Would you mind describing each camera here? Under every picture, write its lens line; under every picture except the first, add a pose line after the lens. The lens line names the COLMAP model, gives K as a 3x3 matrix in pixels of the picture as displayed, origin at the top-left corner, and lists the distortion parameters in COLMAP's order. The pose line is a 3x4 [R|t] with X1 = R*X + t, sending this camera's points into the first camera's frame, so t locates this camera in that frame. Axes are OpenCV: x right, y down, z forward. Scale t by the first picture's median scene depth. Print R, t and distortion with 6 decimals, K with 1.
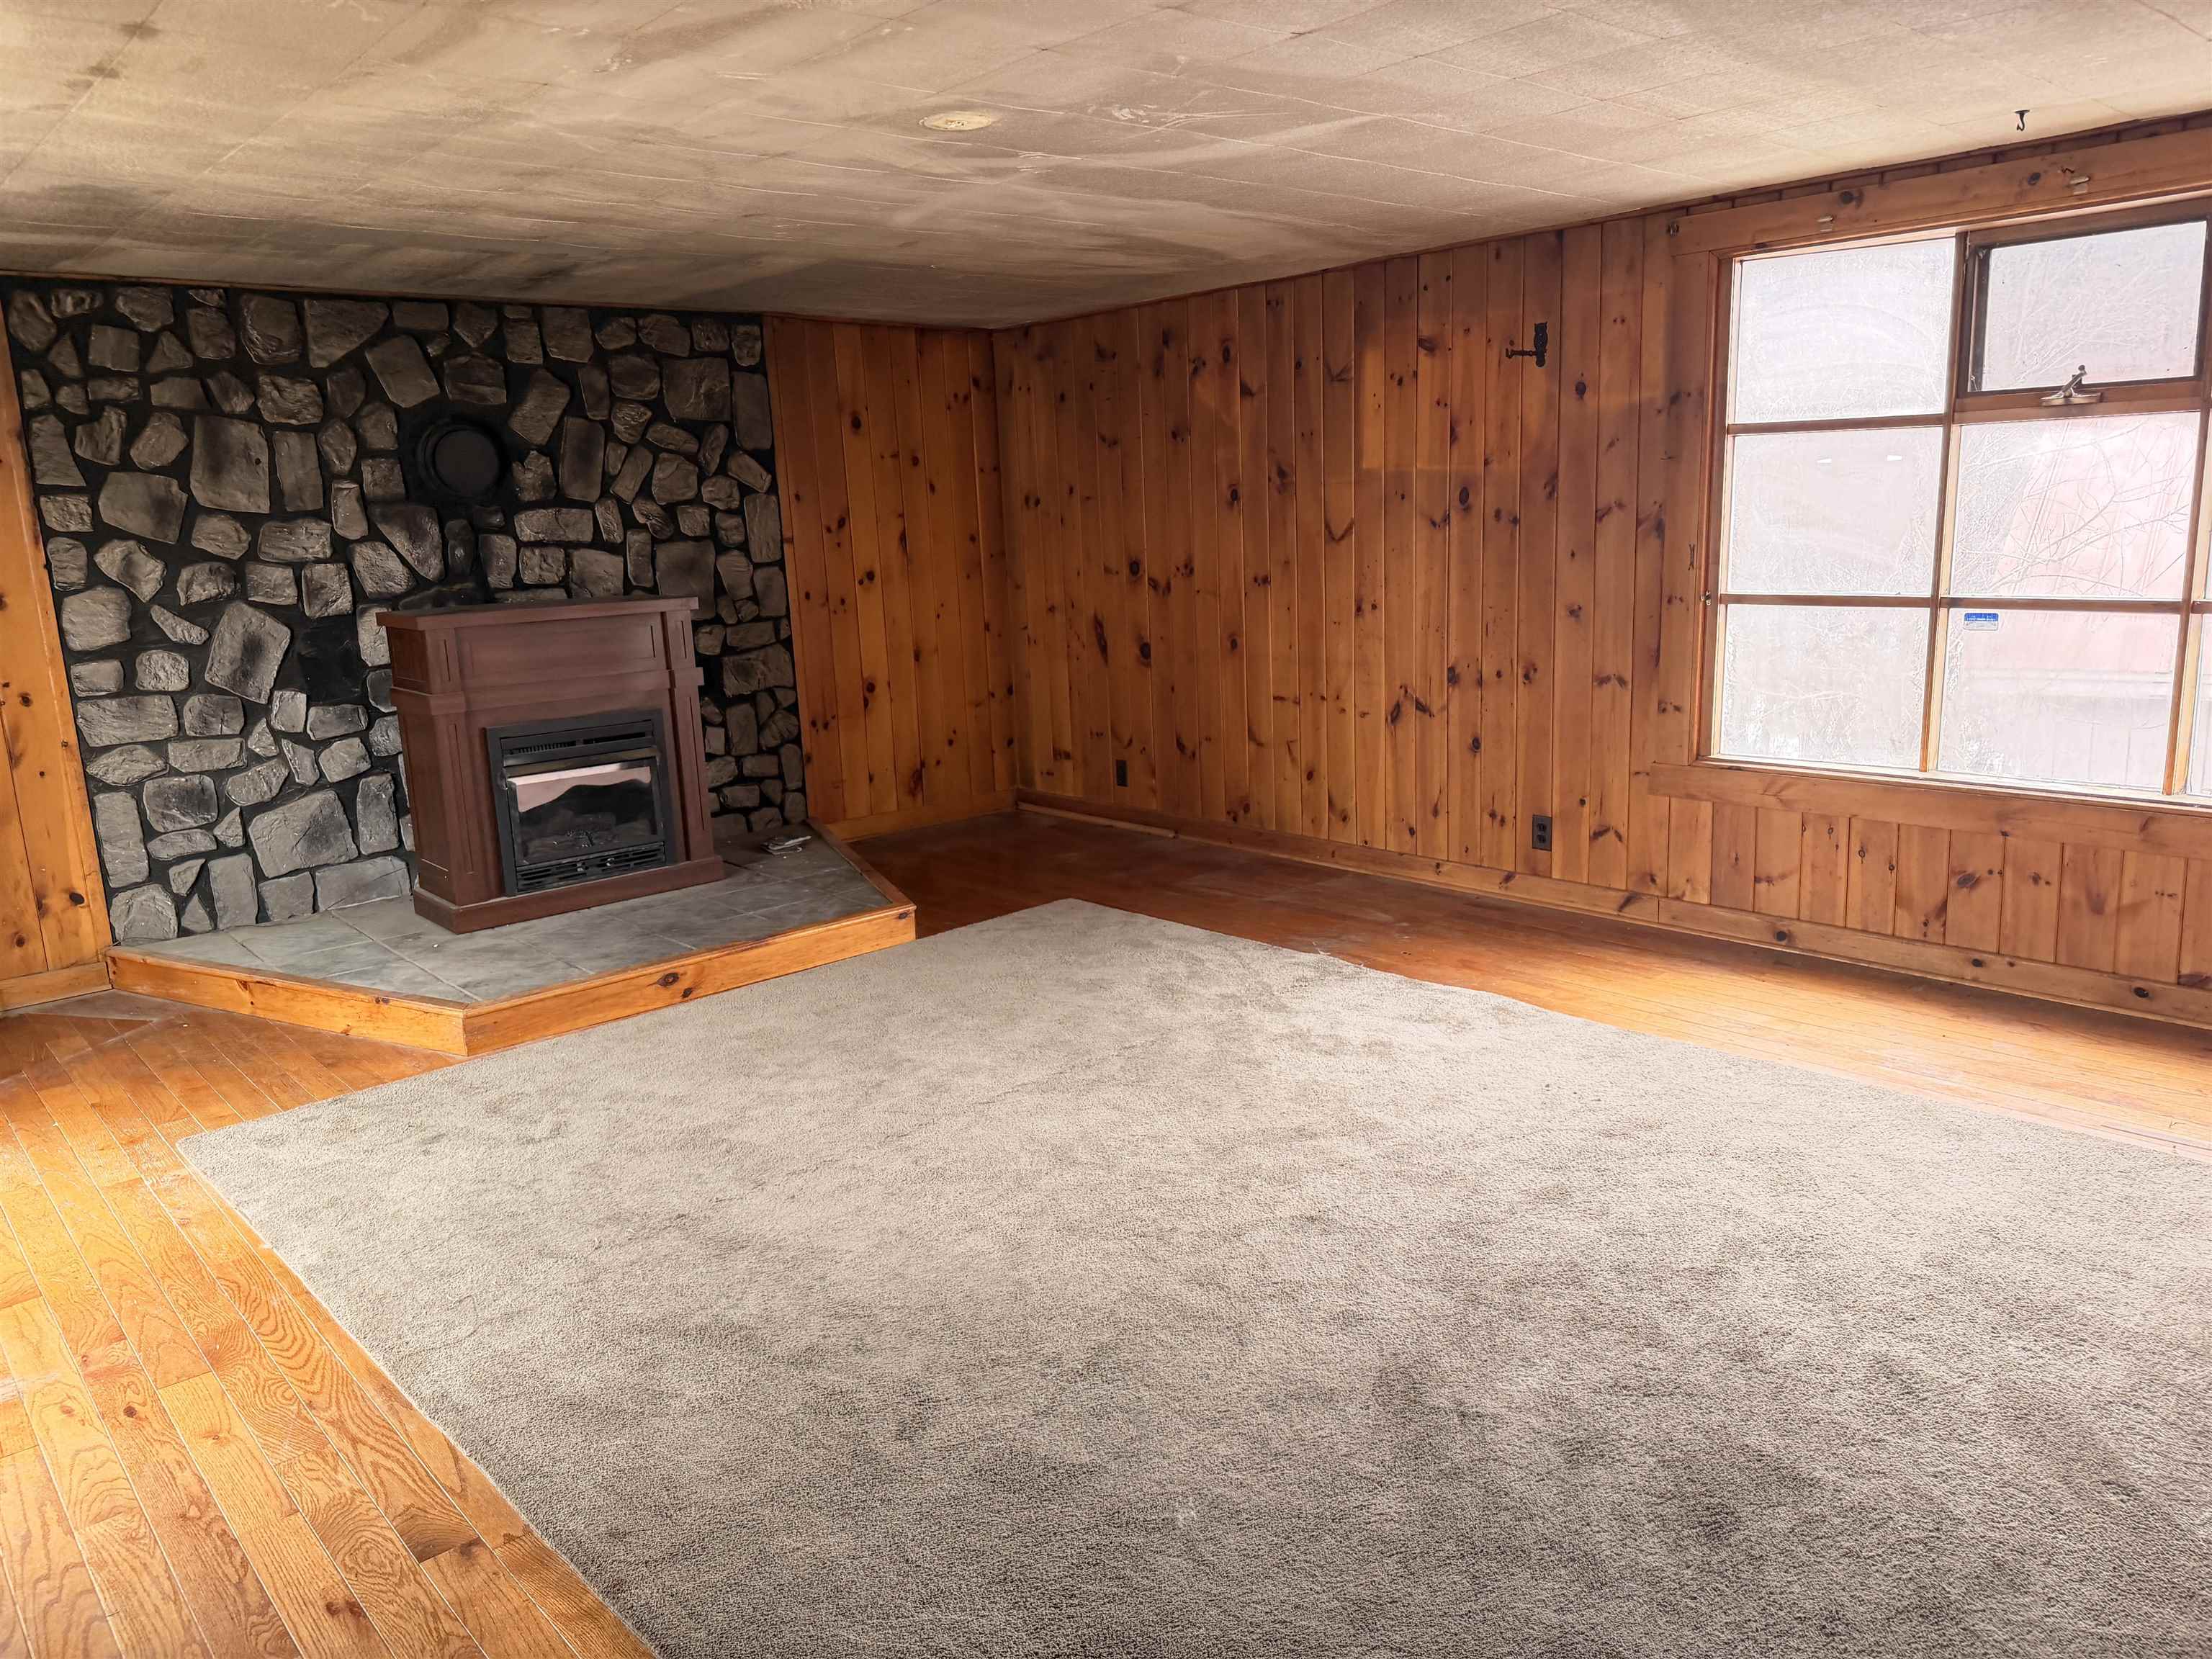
lens RADIAL K [[1565.6, 0, 1116.5], [0, 1565.6, 823.4], [0, 0, 1]] dist [0.083474, -0.112075]
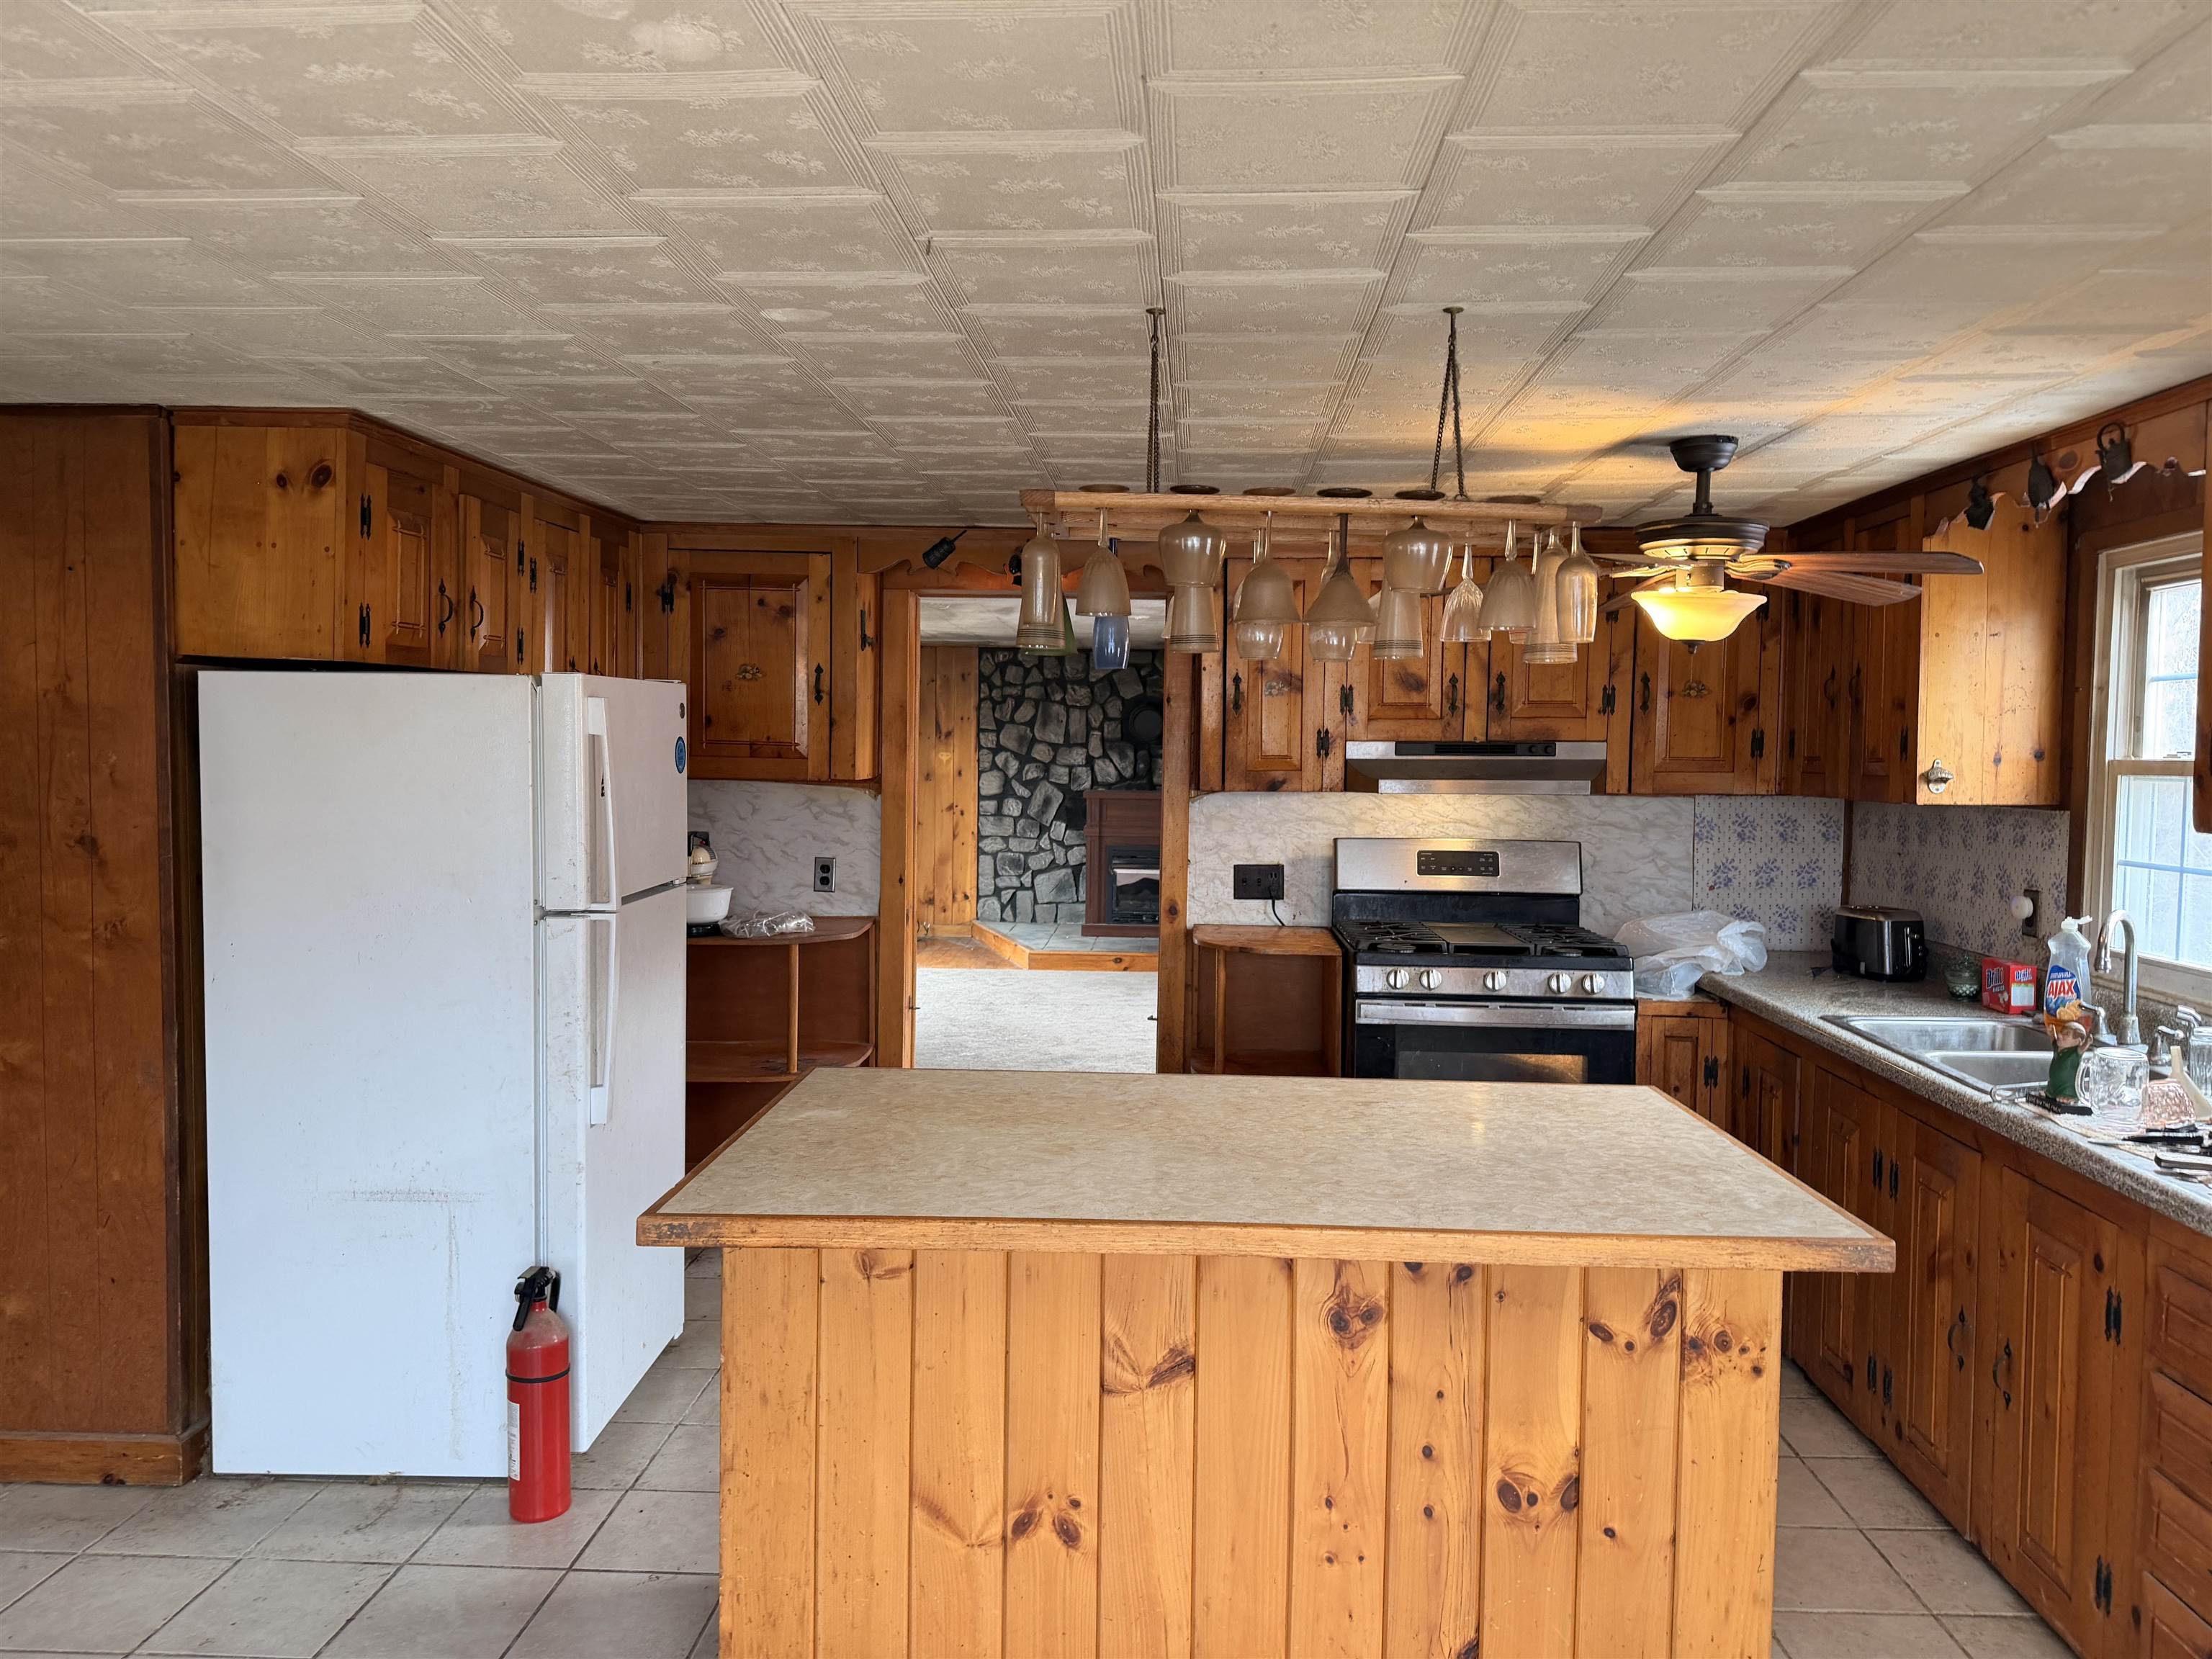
lens RADIAL K [[1565.6, 0, 1116.5], [0, 1565.6, 823.4], [0, 0, 1]] dist [0.083474, -0.112075]
pose [[0.714292, 0.089081, -0.694156, 1.063933], [-0.182676, 0.981213, -0.062056, 0.040943], [0.675586, 0.171132, 0.717145, -0.524123]]
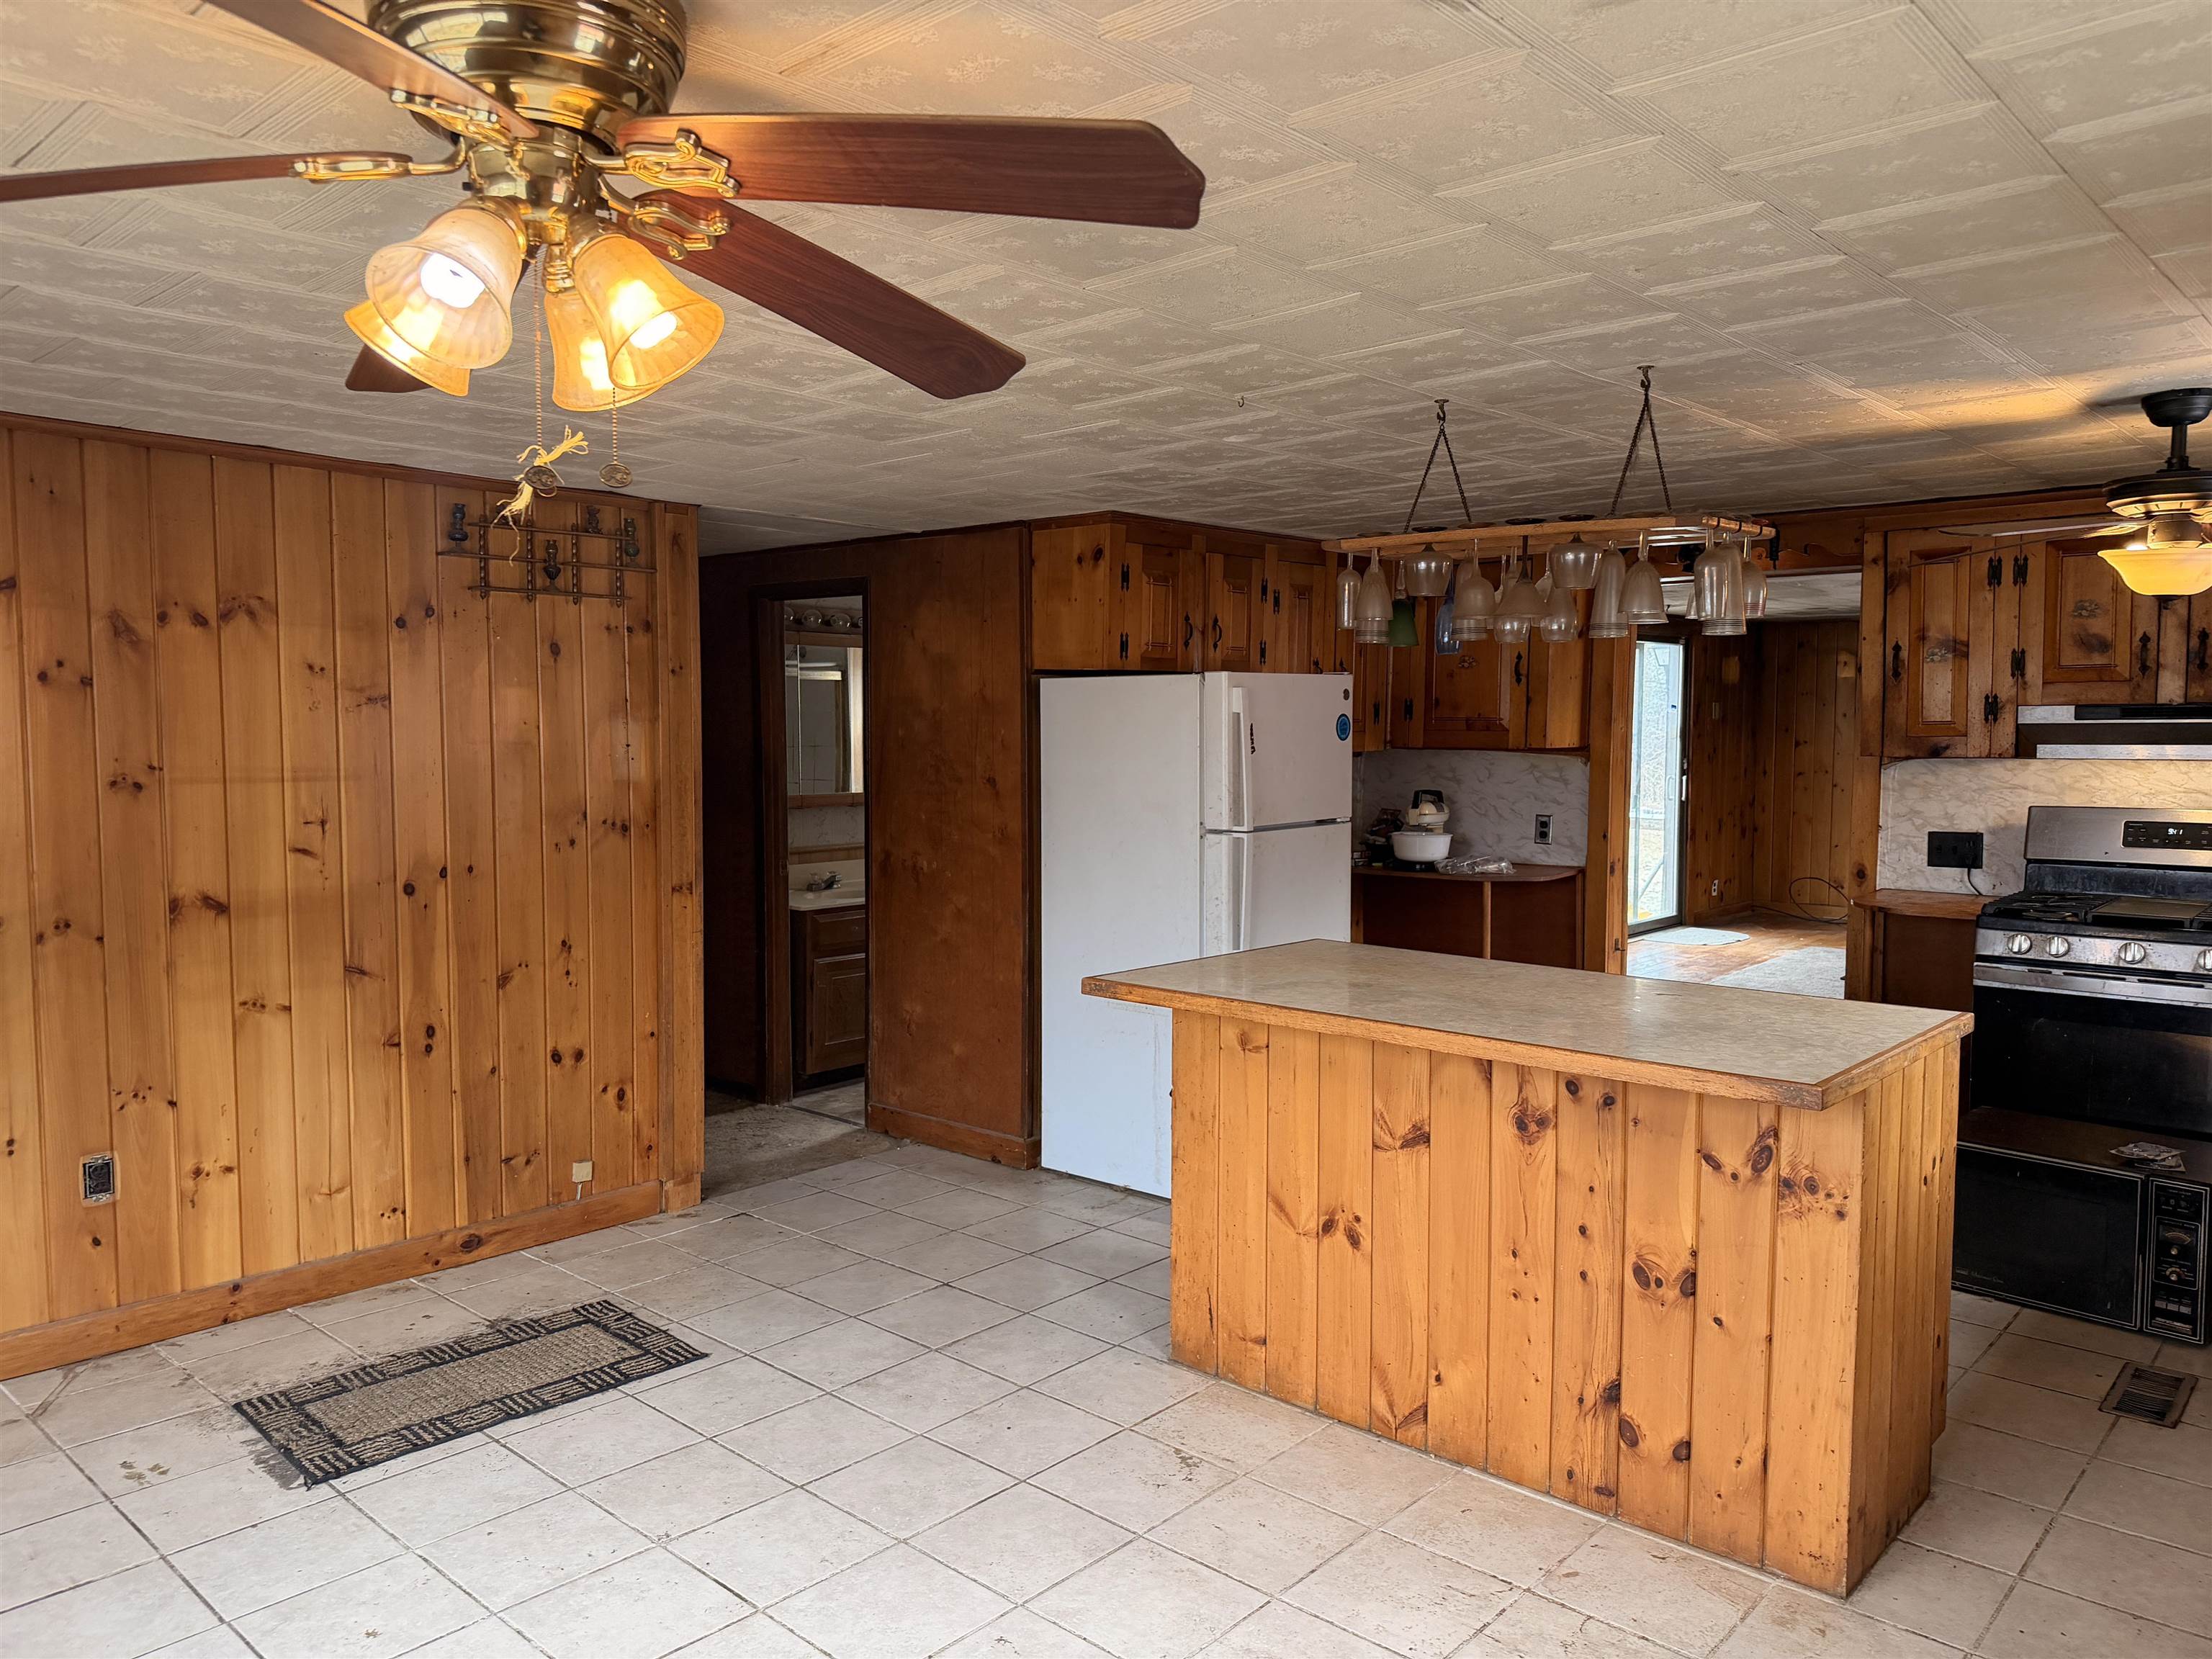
lens RADIAL K [[1582.4, 0, 1095.9], [0, 1582.4, 822.7], [0, 0, 1]] dist [0.176636, -0.247243]
pose [[0.090032, 0.104970, -0.990392, 1.441442], [-0.203257, 0.975437, 0.084907, 0.002360], [0.974977, 0.193660, 0.109156, -0.376305]]
